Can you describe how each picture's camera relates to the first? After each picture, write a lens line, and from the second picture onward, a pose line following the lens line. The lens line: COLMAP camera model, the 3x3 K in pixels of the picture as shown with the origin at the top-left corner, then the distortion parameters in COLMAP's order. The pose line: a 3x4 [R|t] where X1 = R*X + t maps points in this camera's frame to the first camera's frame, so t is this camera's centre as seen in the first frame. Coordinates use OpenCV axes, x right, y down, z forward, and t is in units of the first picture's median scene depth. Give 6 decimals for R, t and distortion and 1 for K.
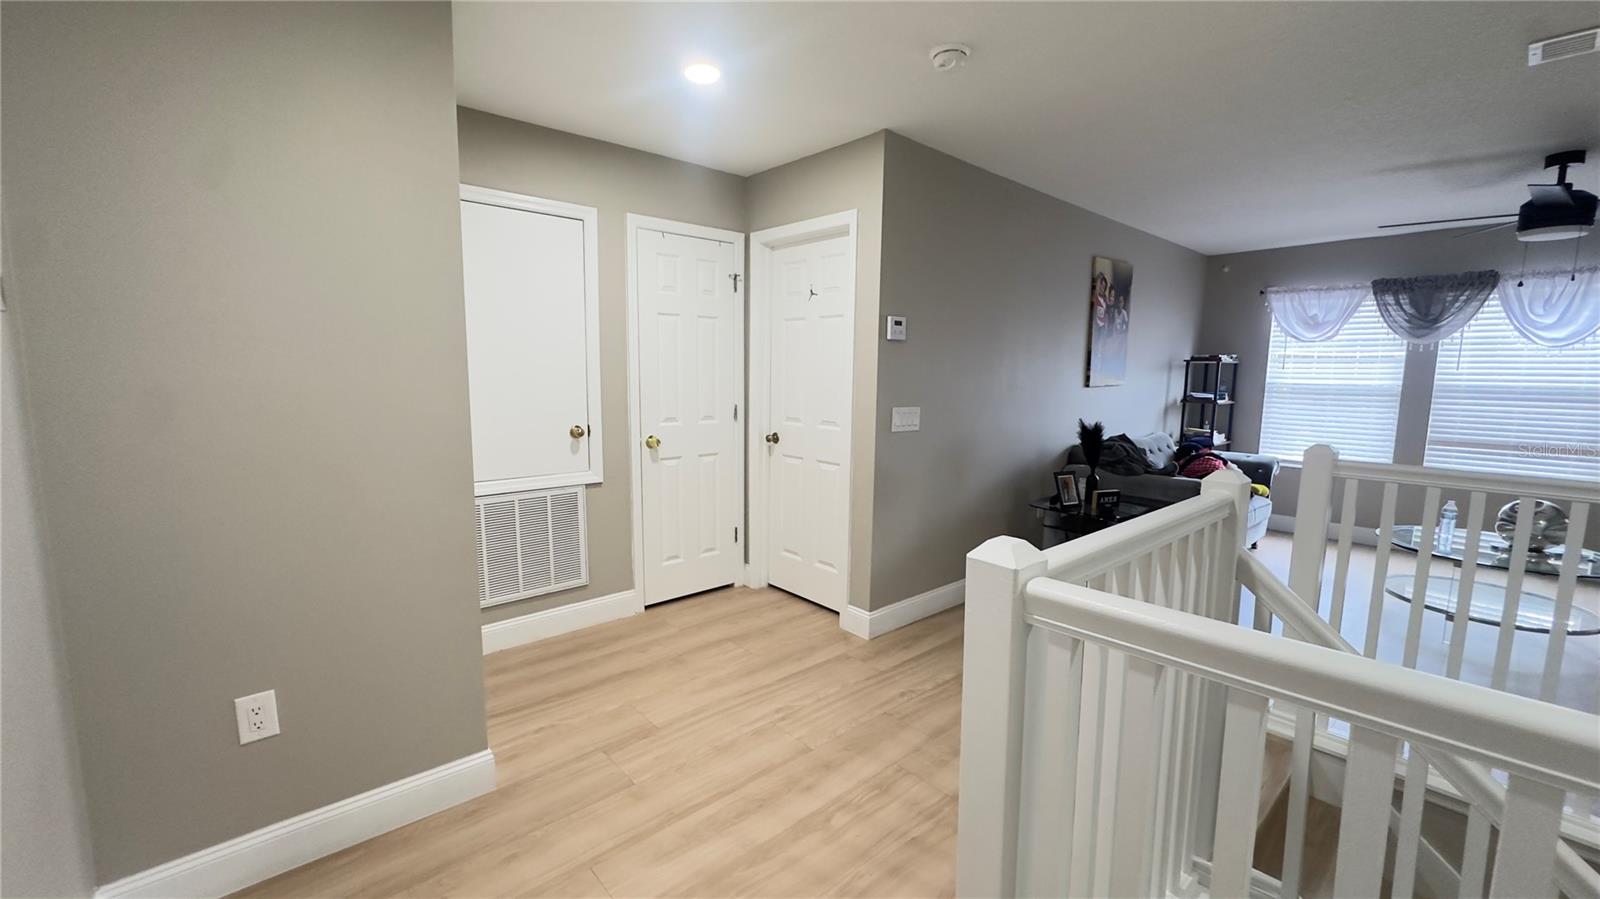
lens RADIAL K [[637.0, 0, 811.6], [0, 637.0, 446.0], [0, 0, 1]] dist [-0.002375, 0.000901]
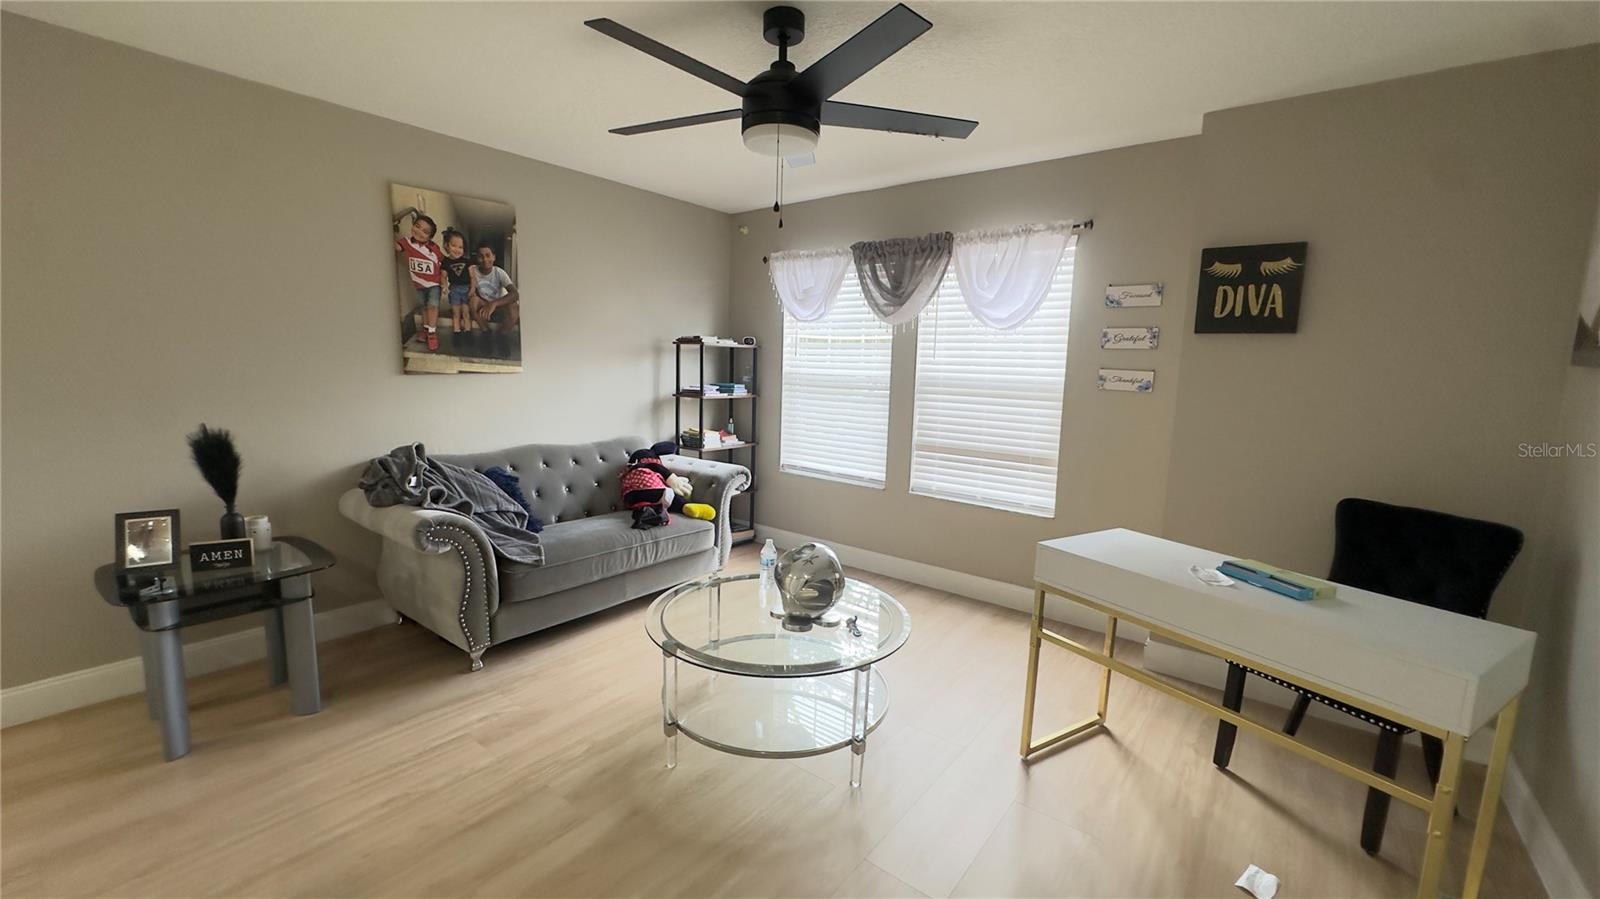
lens RADIAL K [[637.0, 0, 783.5], [0, 637.0, 450.9], [0, 0, 1]] dist [-0.002375, 0.000901]
pose [[0.987087, -0.006609, 0.160051, 0.678803], [0.002088, 0.999595, 0.028397, -0.024998], [-0.160174, -0.027696, 0.986700, 0.222998]]
